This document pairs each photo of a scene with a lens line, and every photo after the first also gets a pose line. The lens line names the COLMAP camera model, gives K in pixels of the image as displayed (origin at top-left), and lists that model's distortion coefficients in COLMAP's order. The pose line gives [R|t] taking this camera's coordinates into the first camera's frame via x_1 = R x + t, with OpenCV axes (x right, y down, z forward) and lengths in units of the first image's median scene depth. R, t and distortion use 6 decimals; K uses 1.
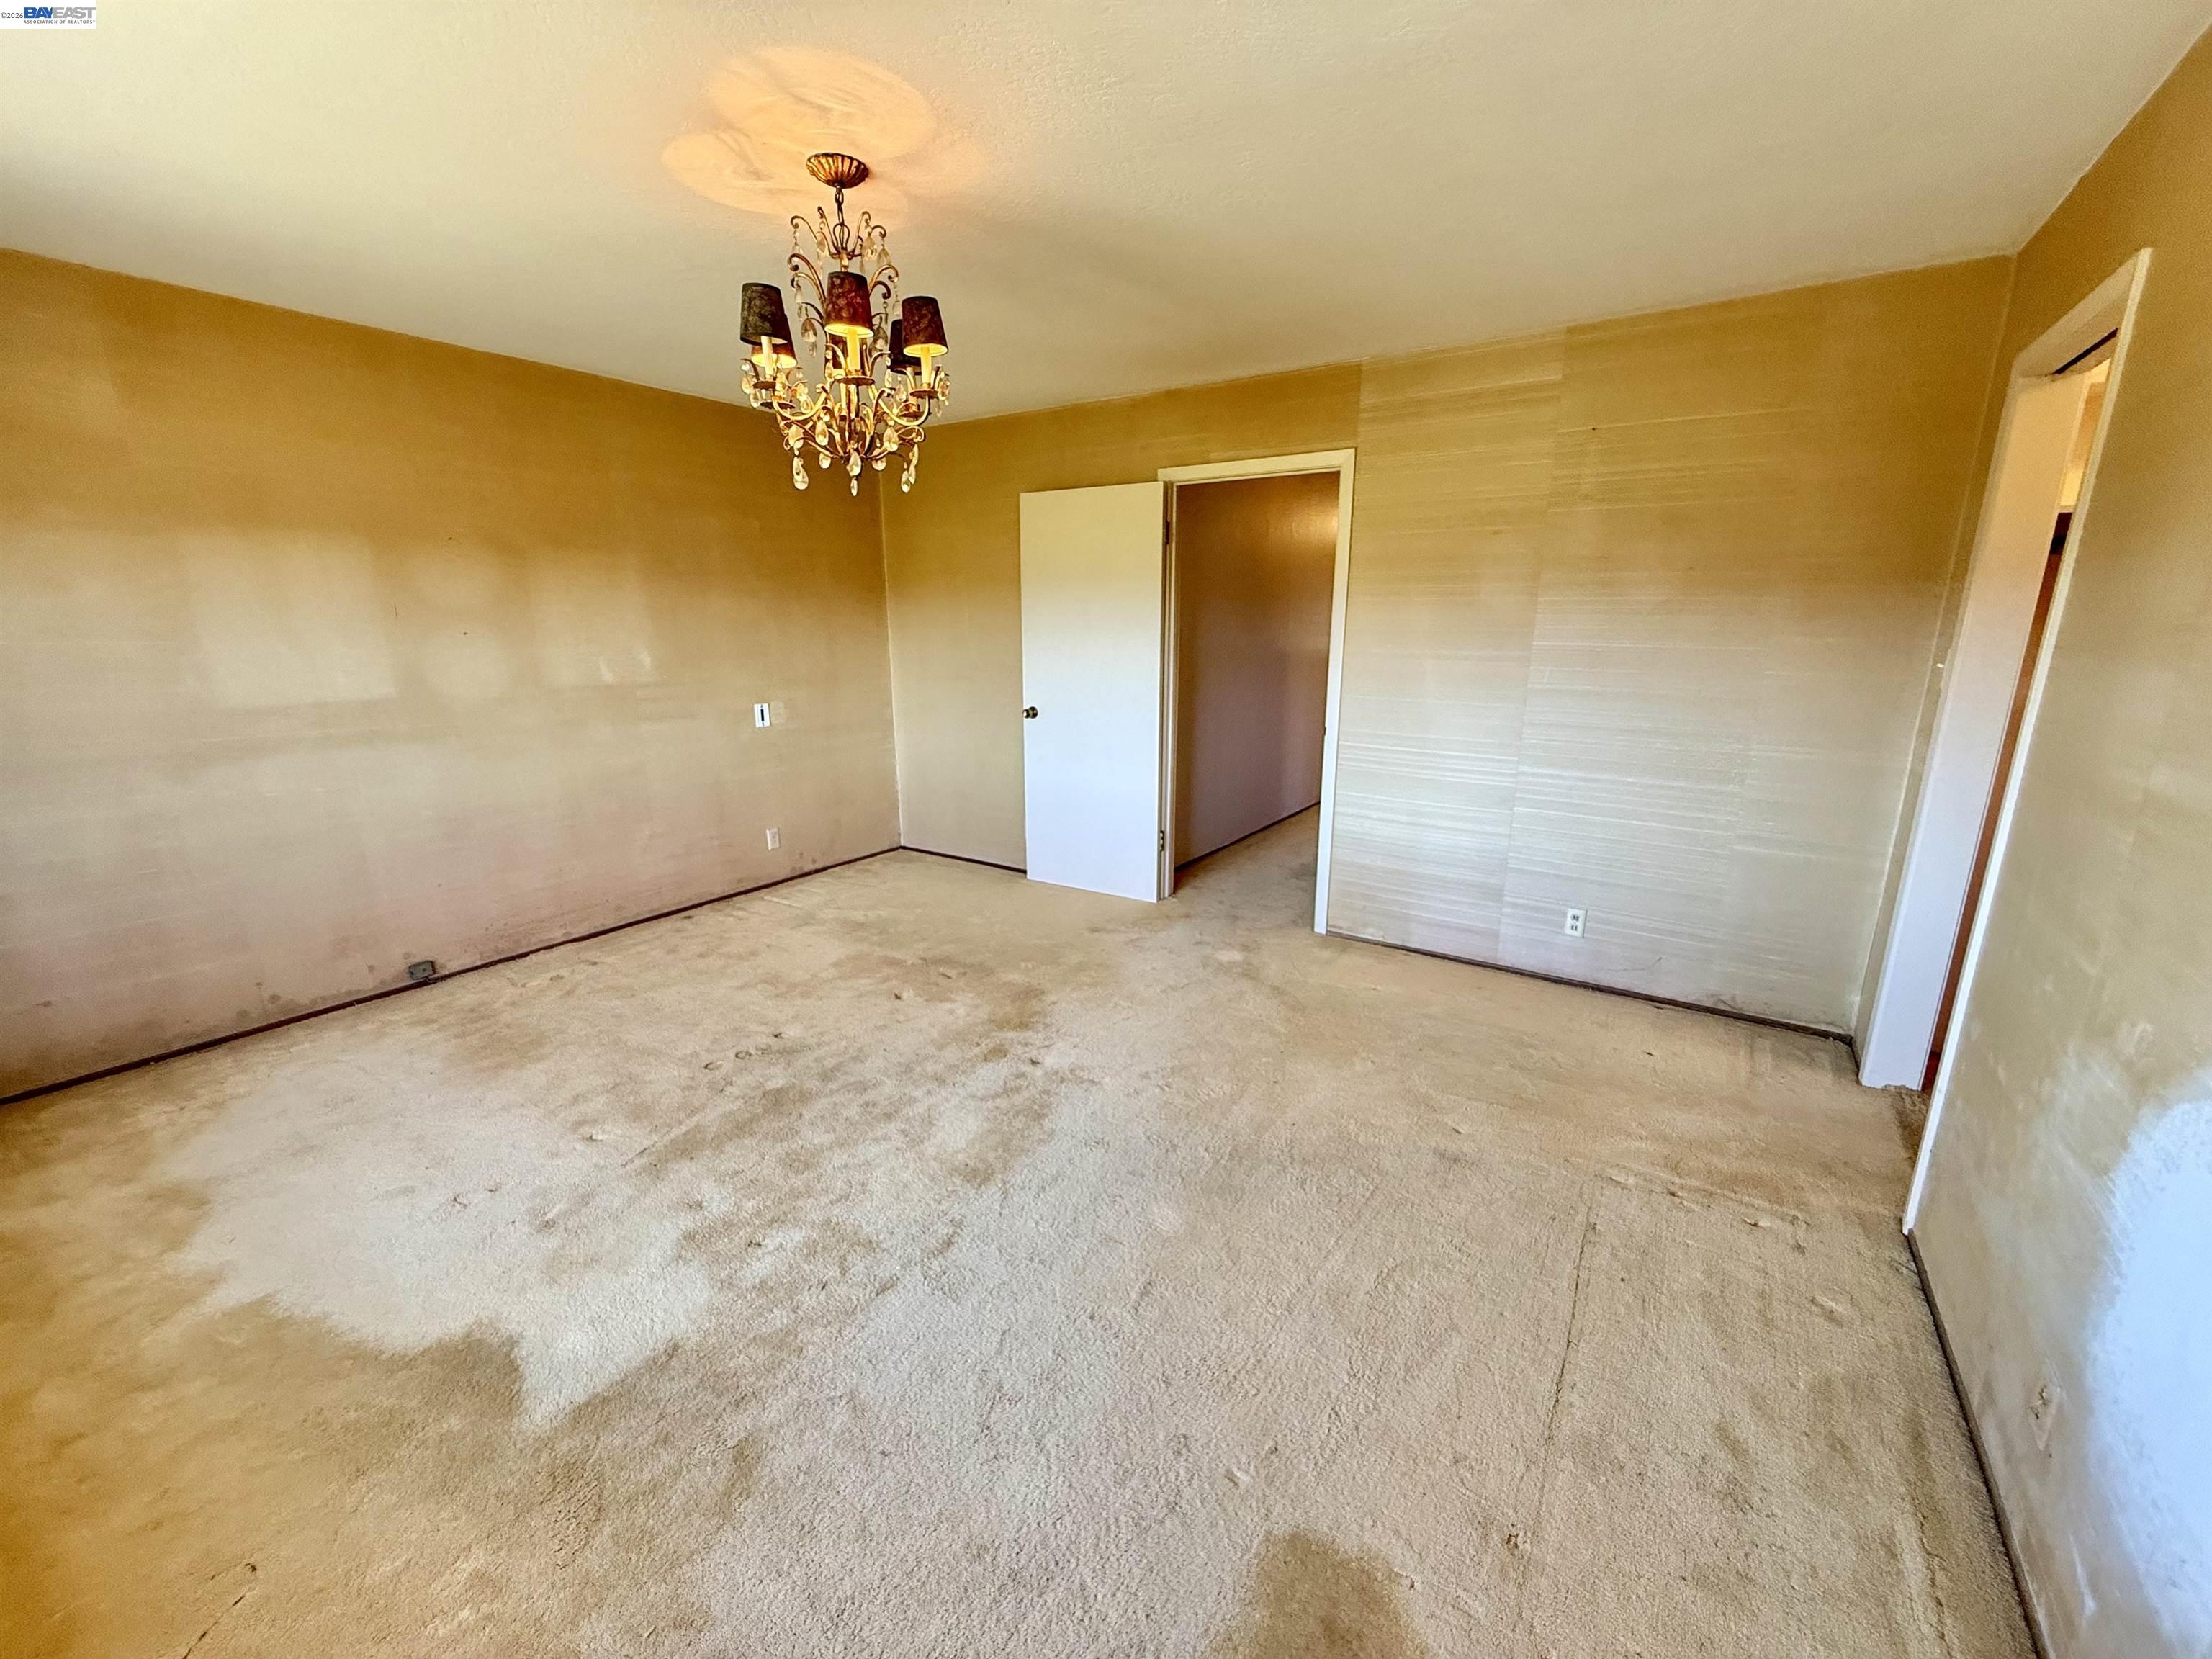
lens RADIAL K [[884.8, 0, 1107.9], [0, 884.8, 830.3], [0, 0, 1]] dist [0.000975, 0.000482]
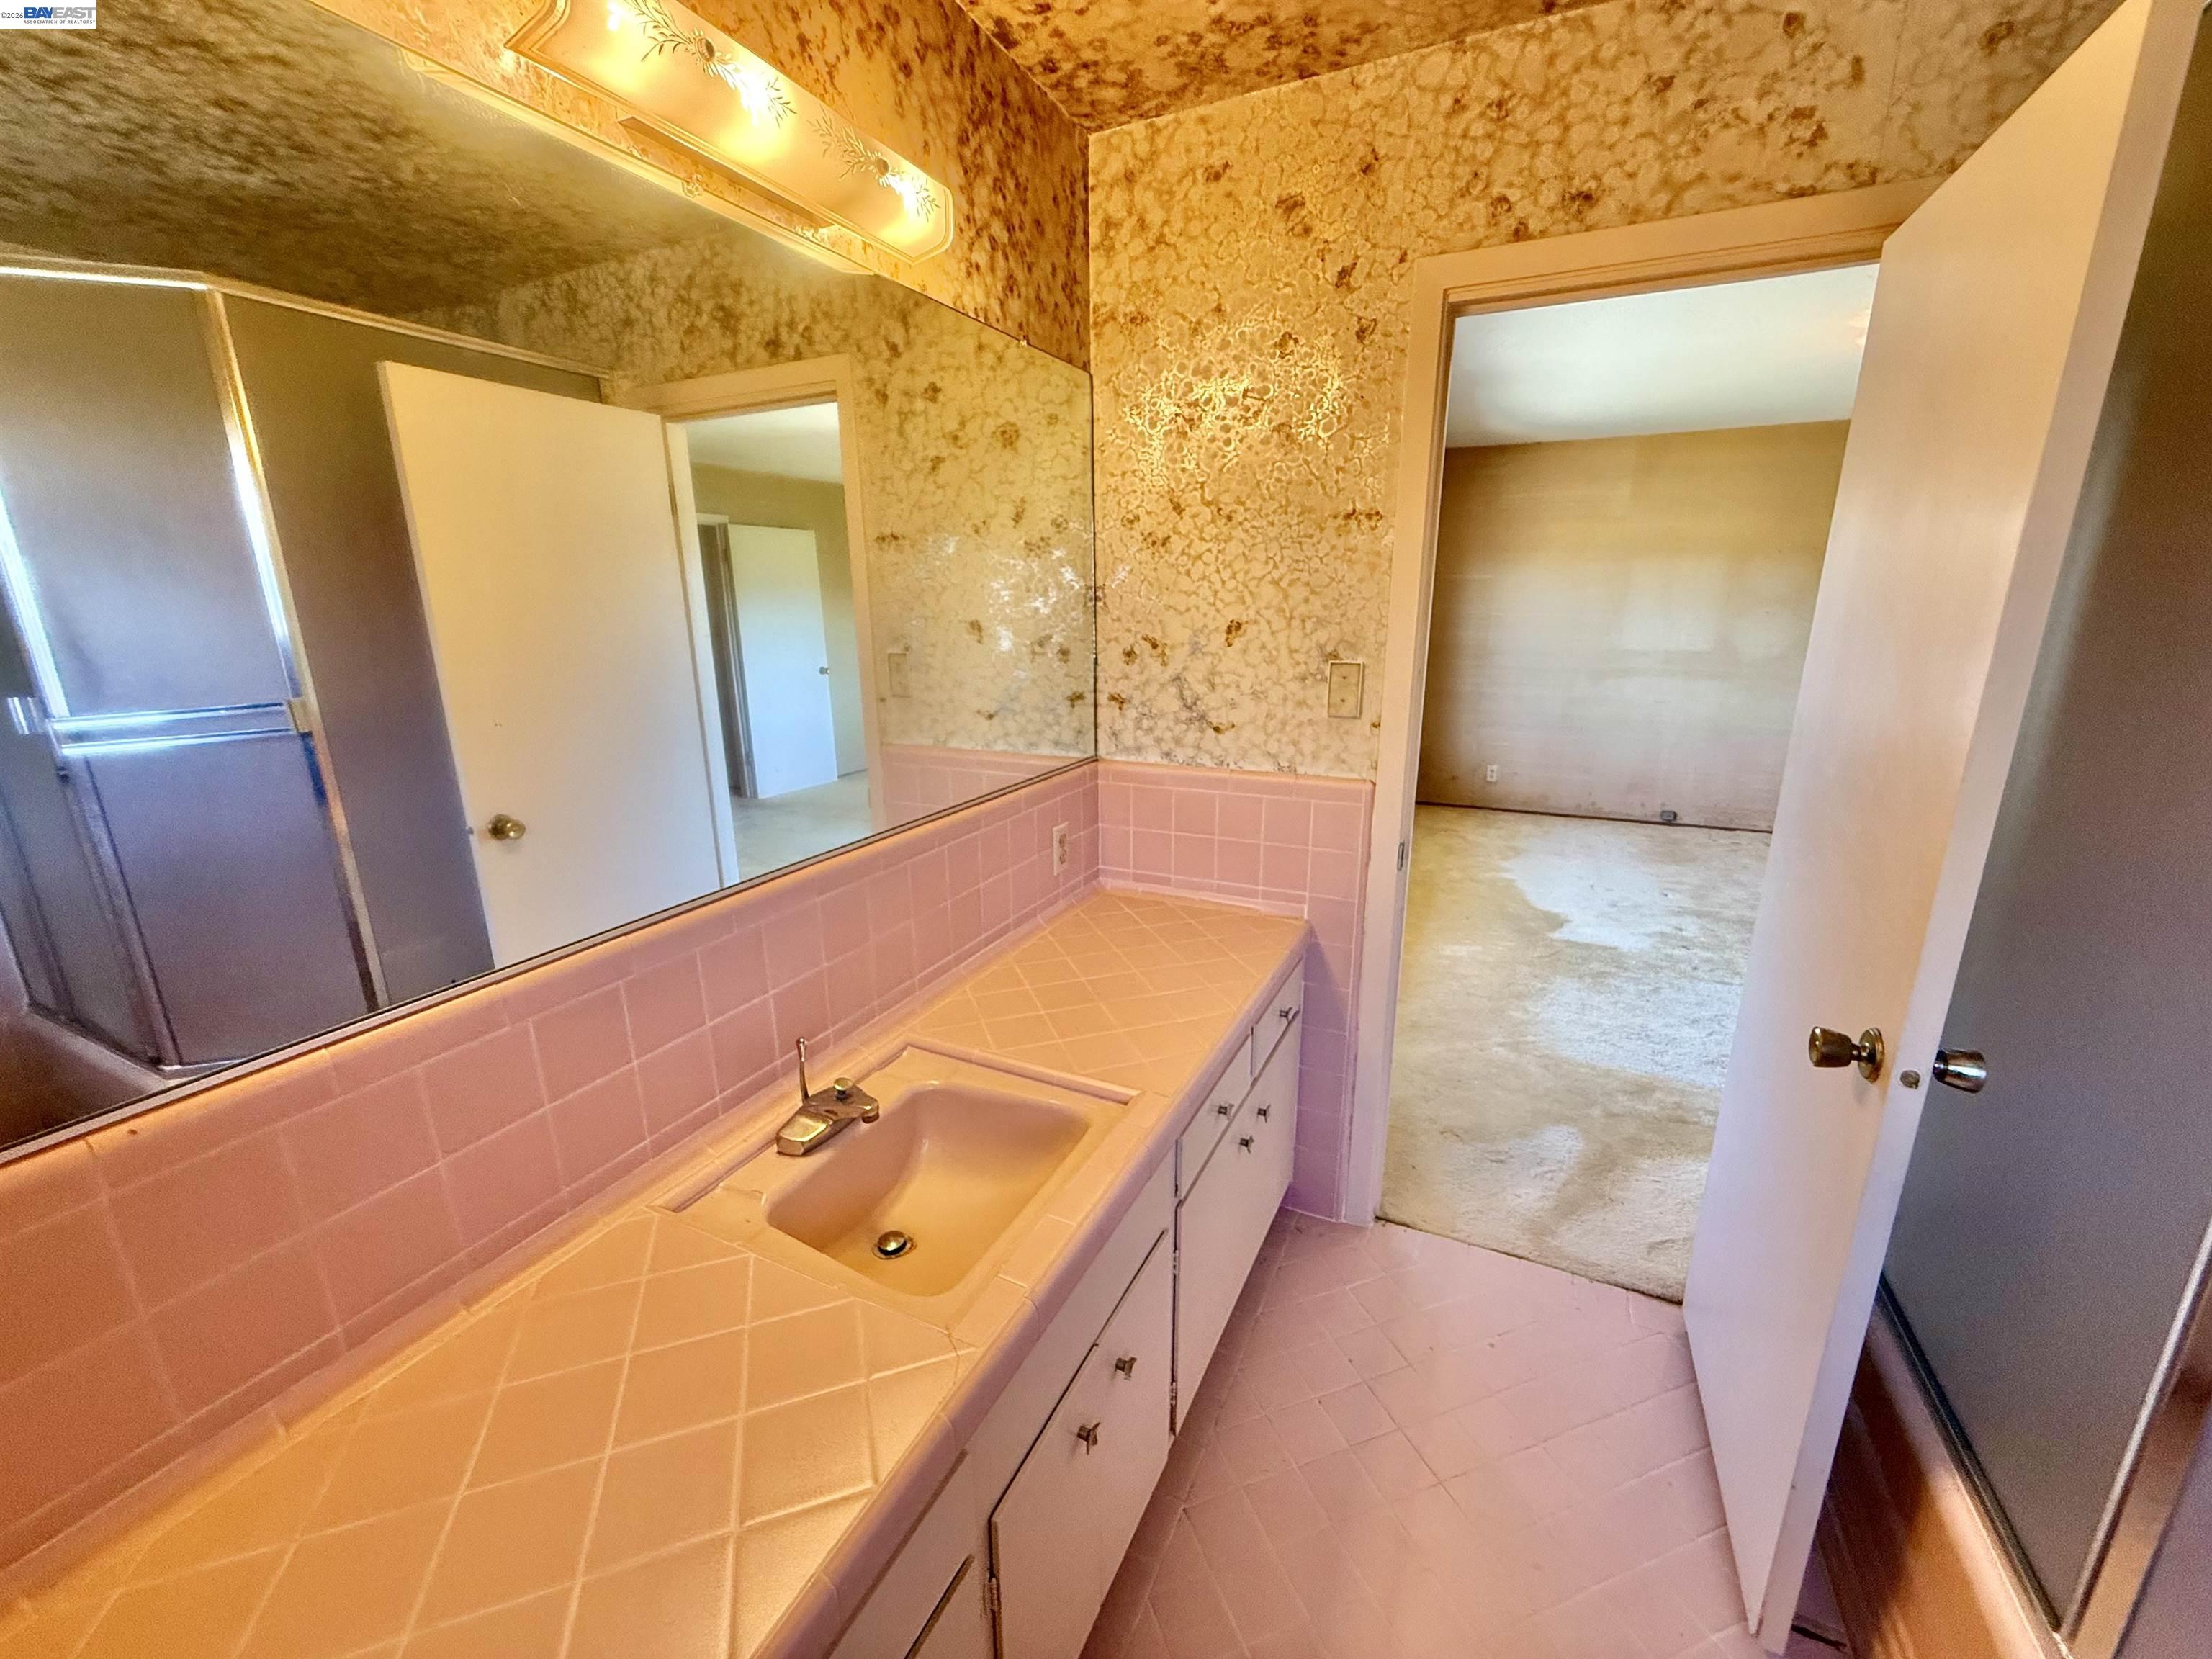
lens RADIAL K [[884.8, 0, 1108.2], [0, 884.8, 831.8], [0, 0, 1]] dist [0.000975, 0.000482]
pose [[0.147005, 0.247555, -0.957657, 1.035911], [-0.226929, 0.950792, 0.210946, 0.115640], [0.962753, 0.186310, 0.195948, -0.512306]]
